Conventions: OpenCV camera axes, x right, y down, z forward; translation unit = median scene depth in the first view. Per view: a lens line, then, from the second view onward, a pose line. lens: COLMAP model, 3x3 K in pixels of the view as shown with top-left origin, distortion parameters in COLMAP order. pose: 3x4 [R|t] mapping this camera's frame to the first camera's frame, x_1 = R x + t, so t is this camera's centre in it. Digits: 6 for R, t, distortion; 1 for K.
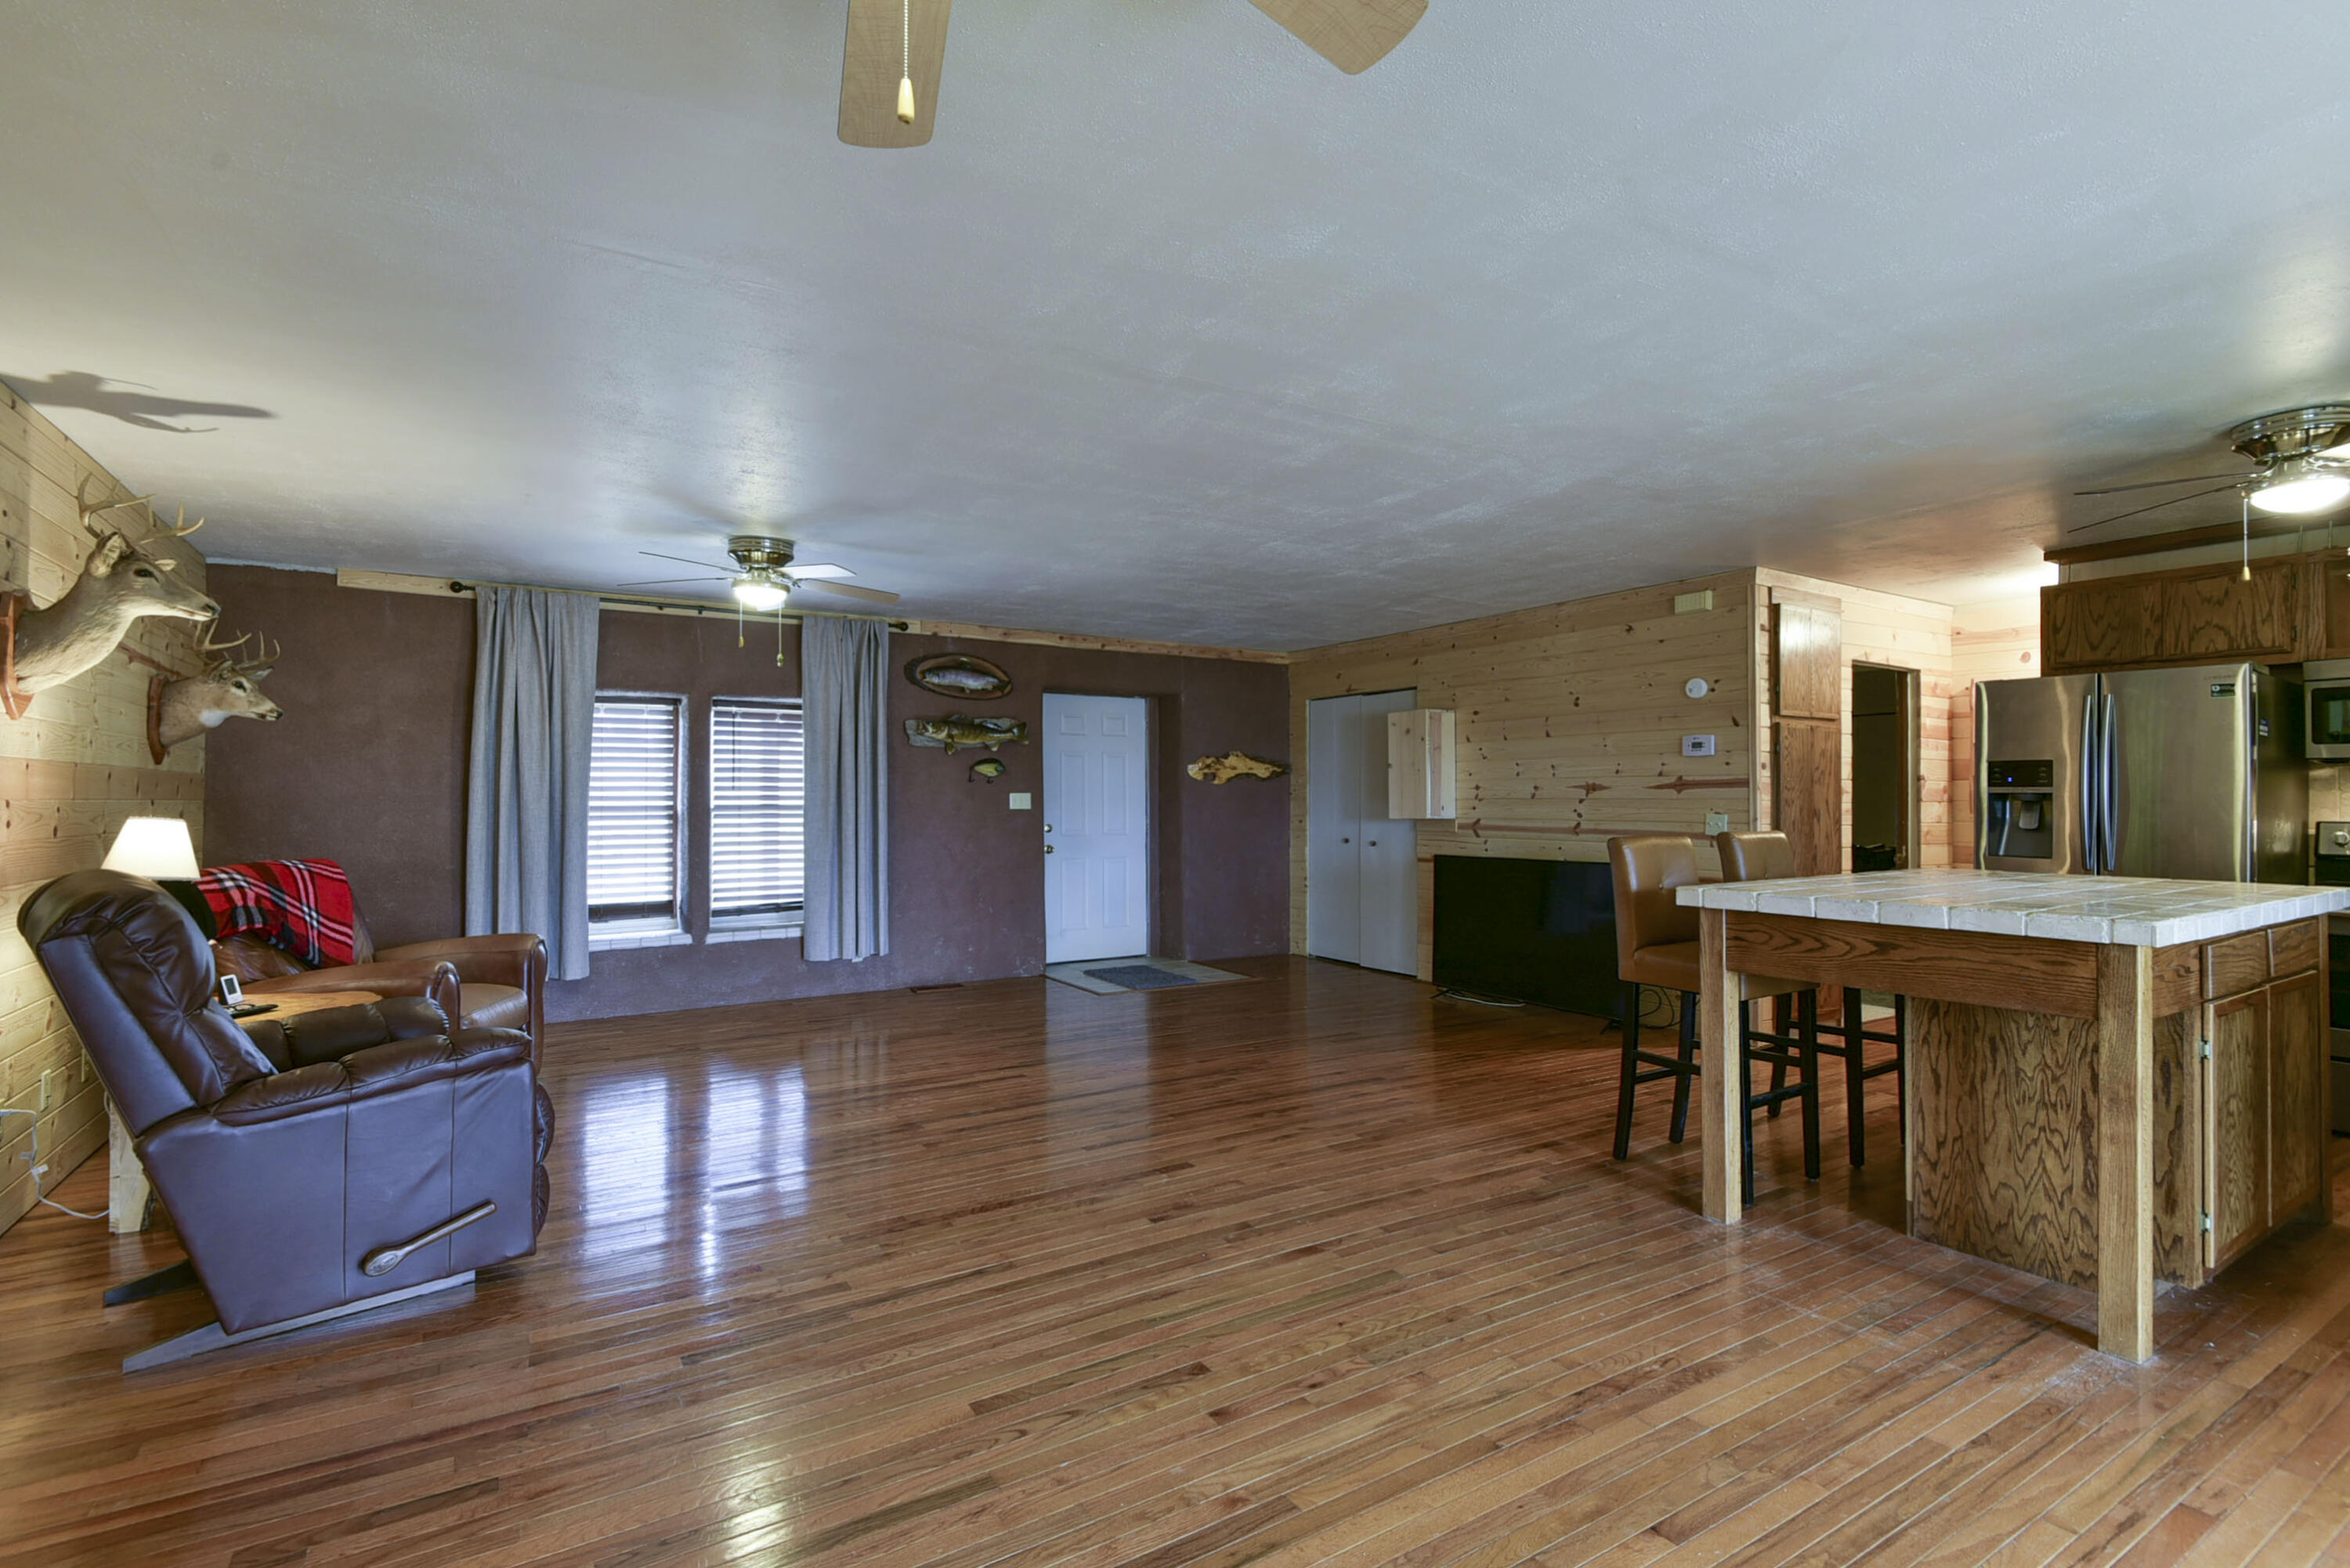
lens RADIAL K [[1078.0, 0, 1175.0], [0, 1078.0, 784.0], [0, 0, 1]] dist [0.020488, -0.018635]
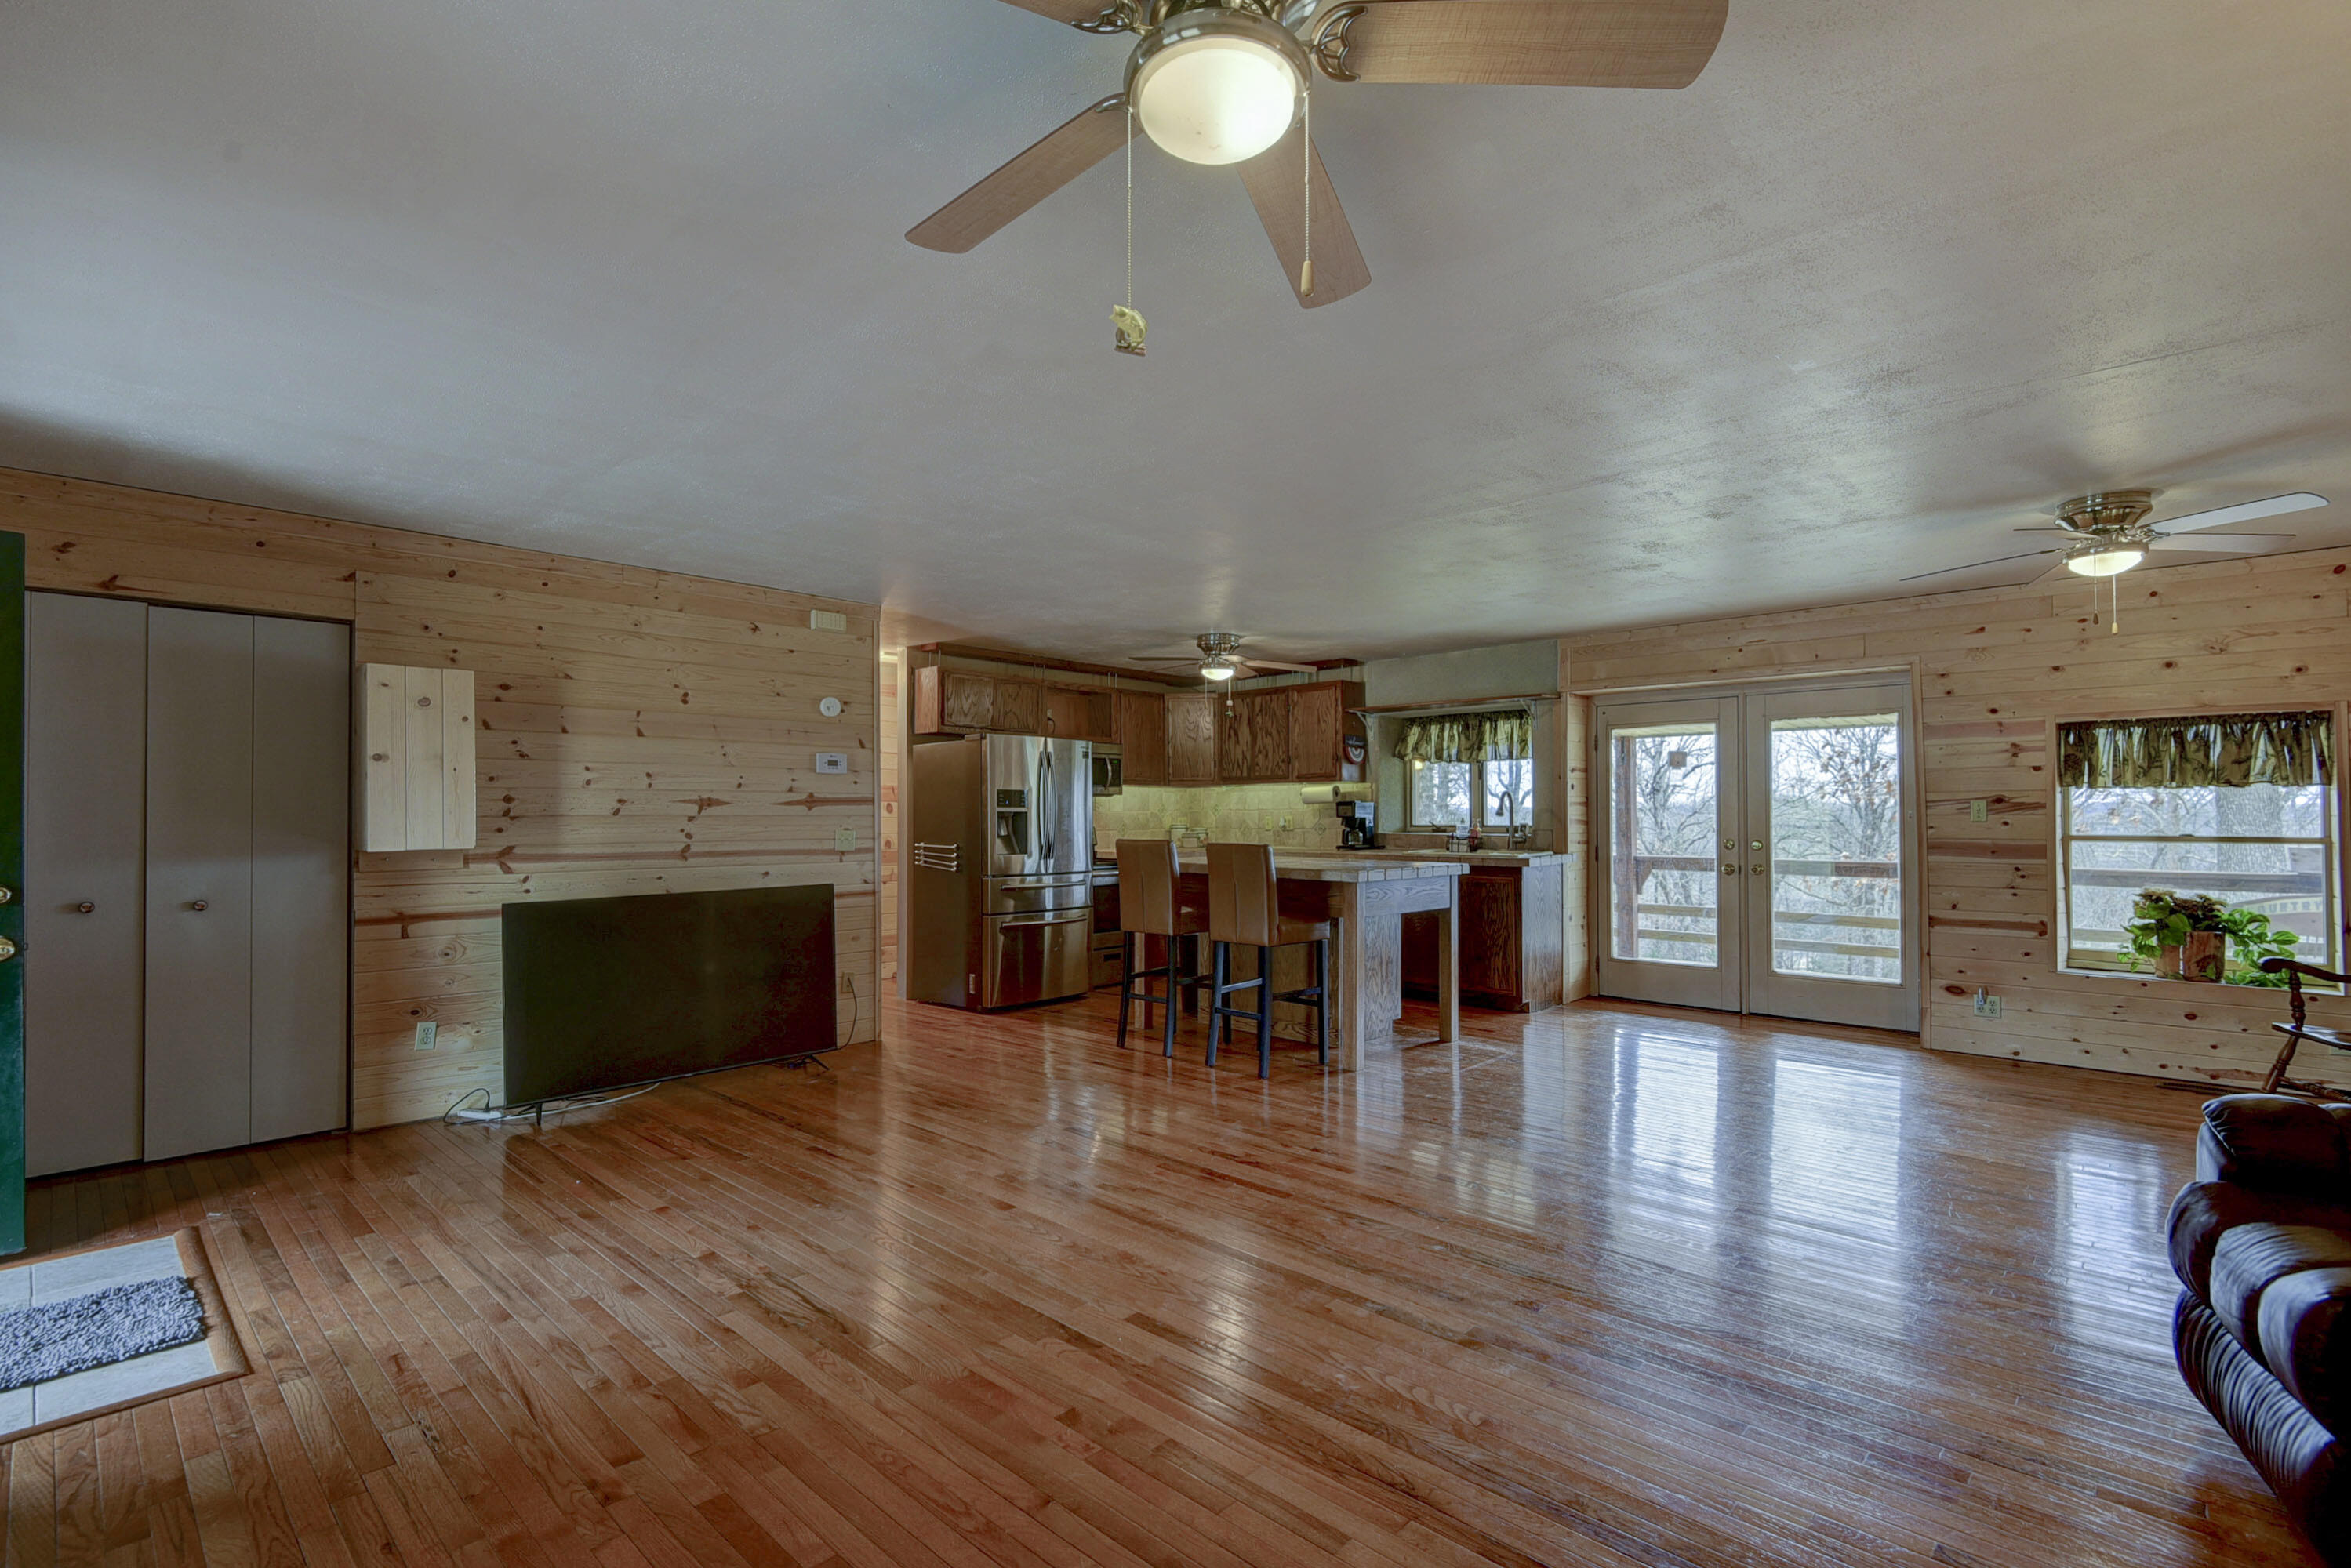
lens RADIAL K [[1073.2, 0, 1160.9], [0, 1073.2, 814.1], [0, 0, 1]] dist [0.014878, -0.001128]
pose [[-0.244326, -0.000045, 0.969693, -0.594678], [-0.013026, 0.999910, -0.003235, 0.011761], [-0.969606, -0.013421, -0.244304, 0.985456]]
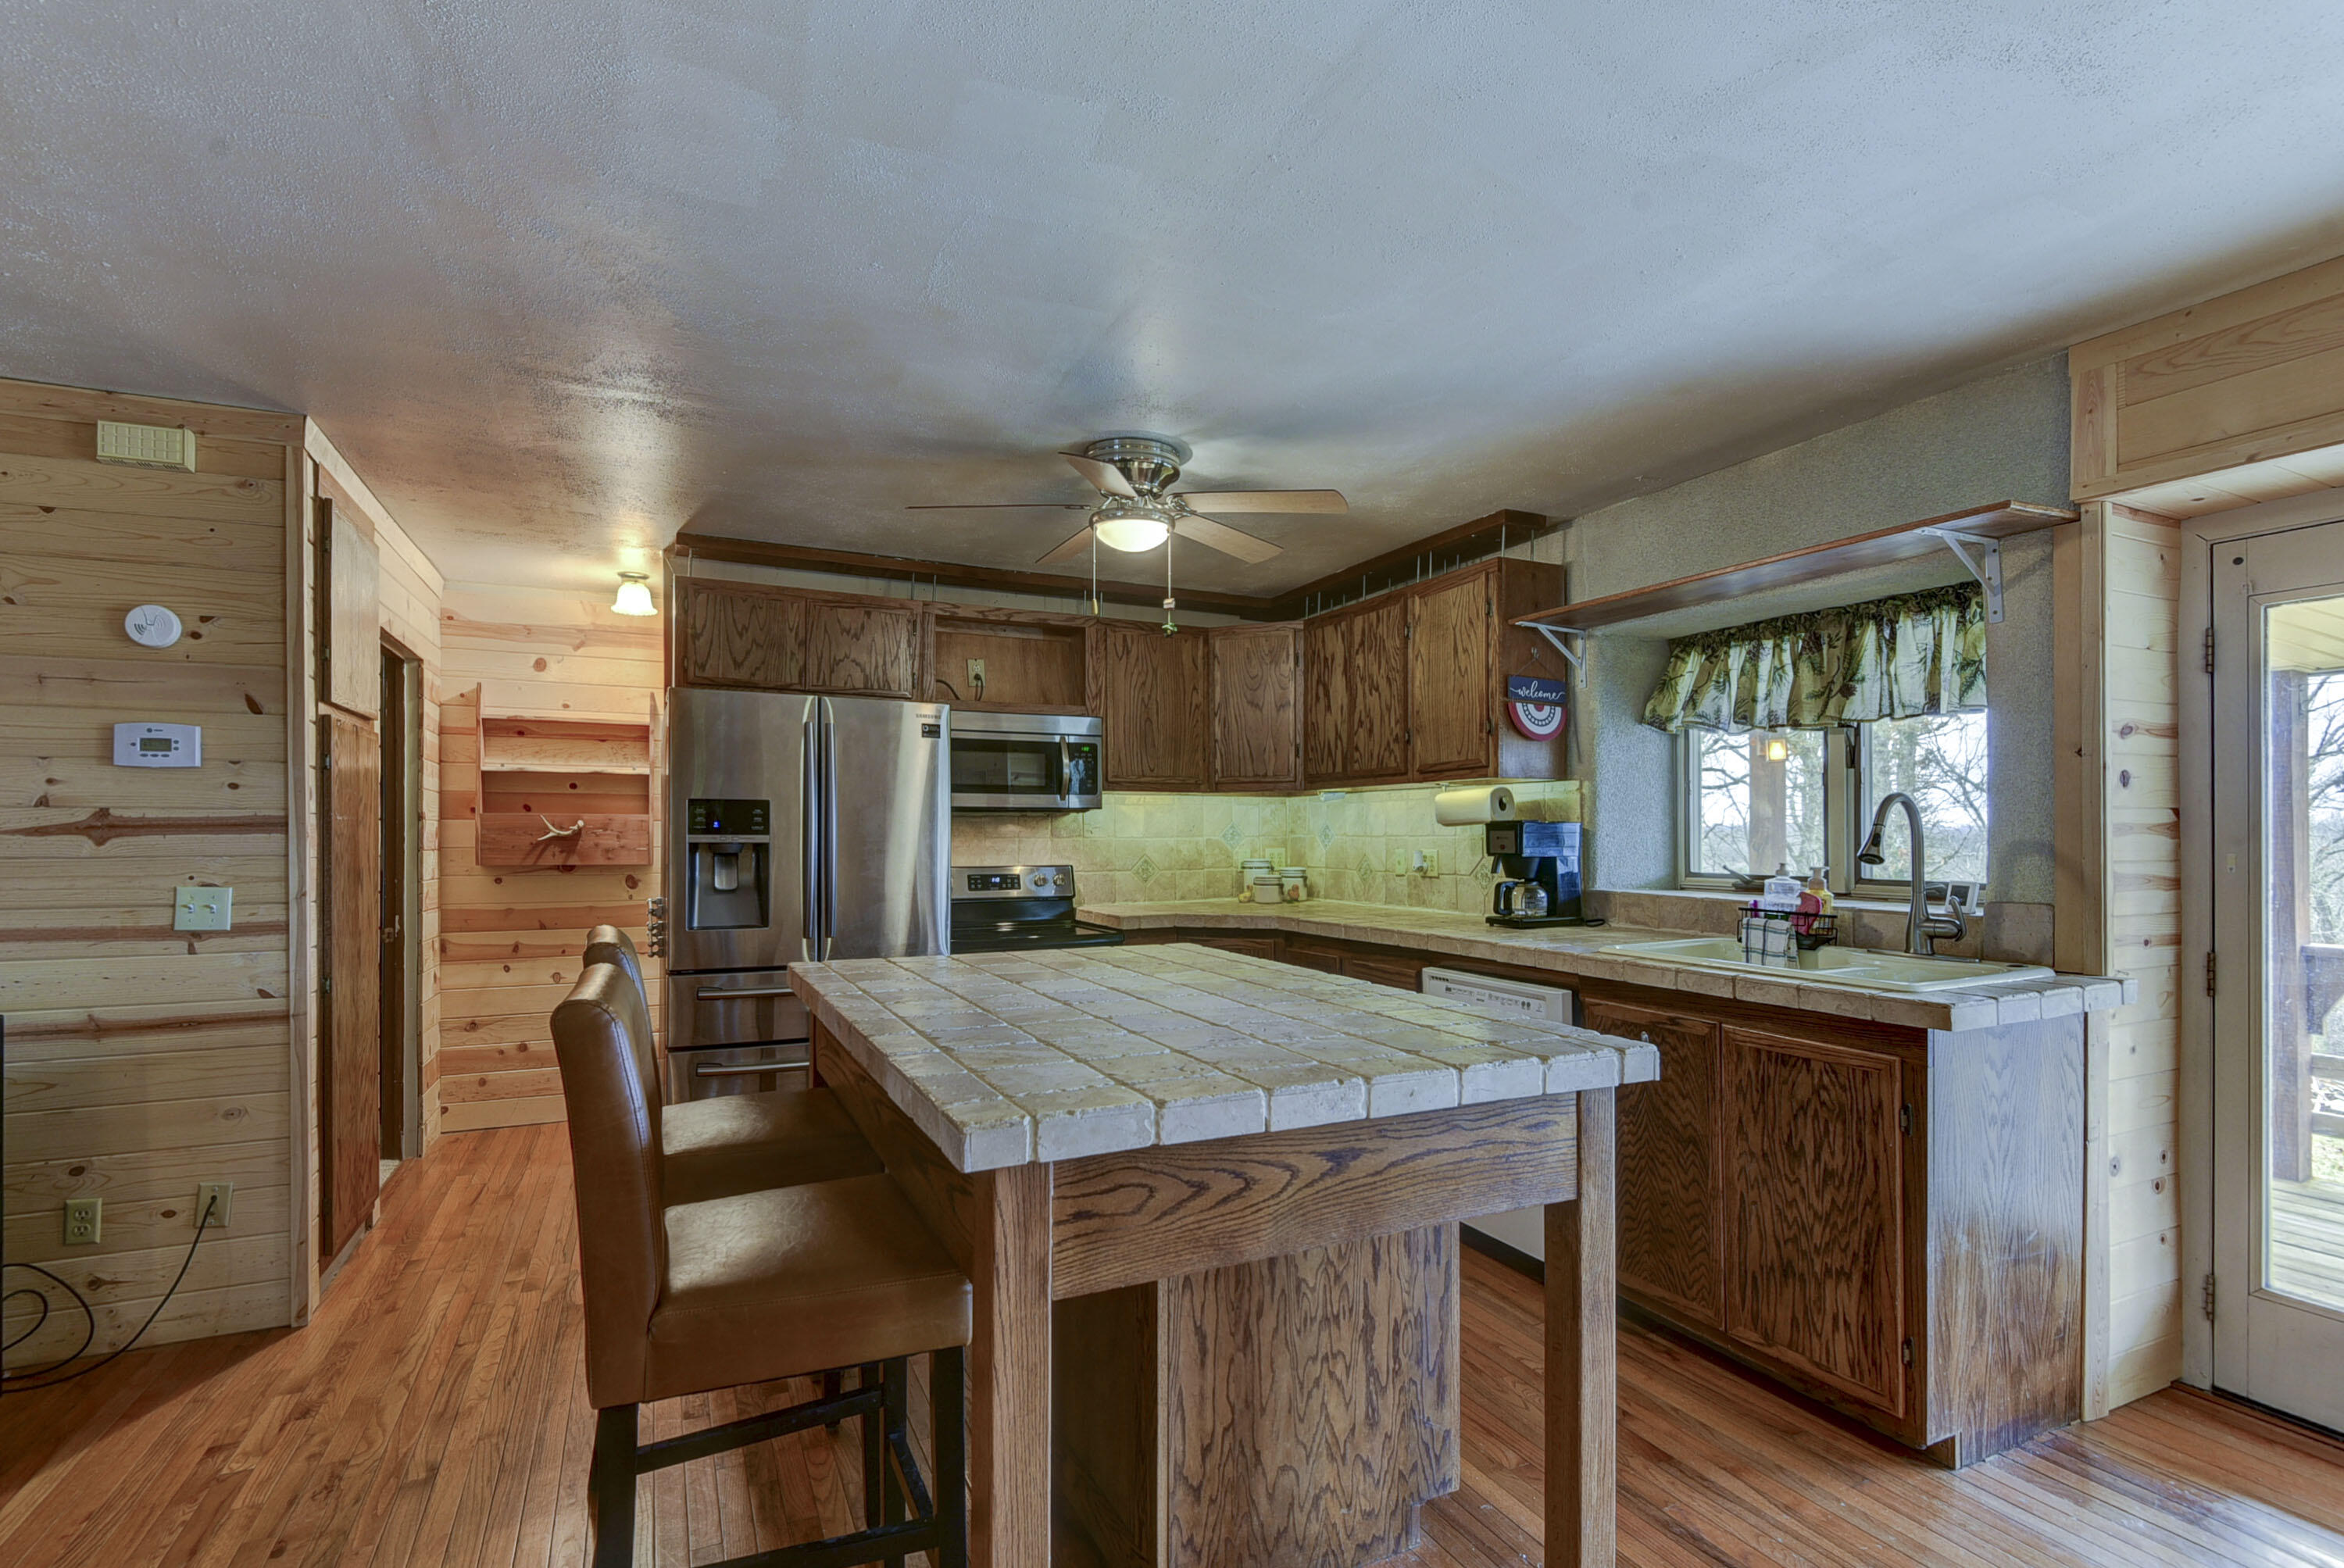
lens RADIAL K [[1085.6, 0, 1159.7], [0, 1085.6, 824.2], [0, 0, 1]] dist [0.053463, -0.041780]
pose [[0.118101, 0.003845, 0.992994, 0.053220], [-0.015098, 0.999884, -0.002076, -0.006643], [-0.992887, -0.014747, 0.118146, 0.521826]]
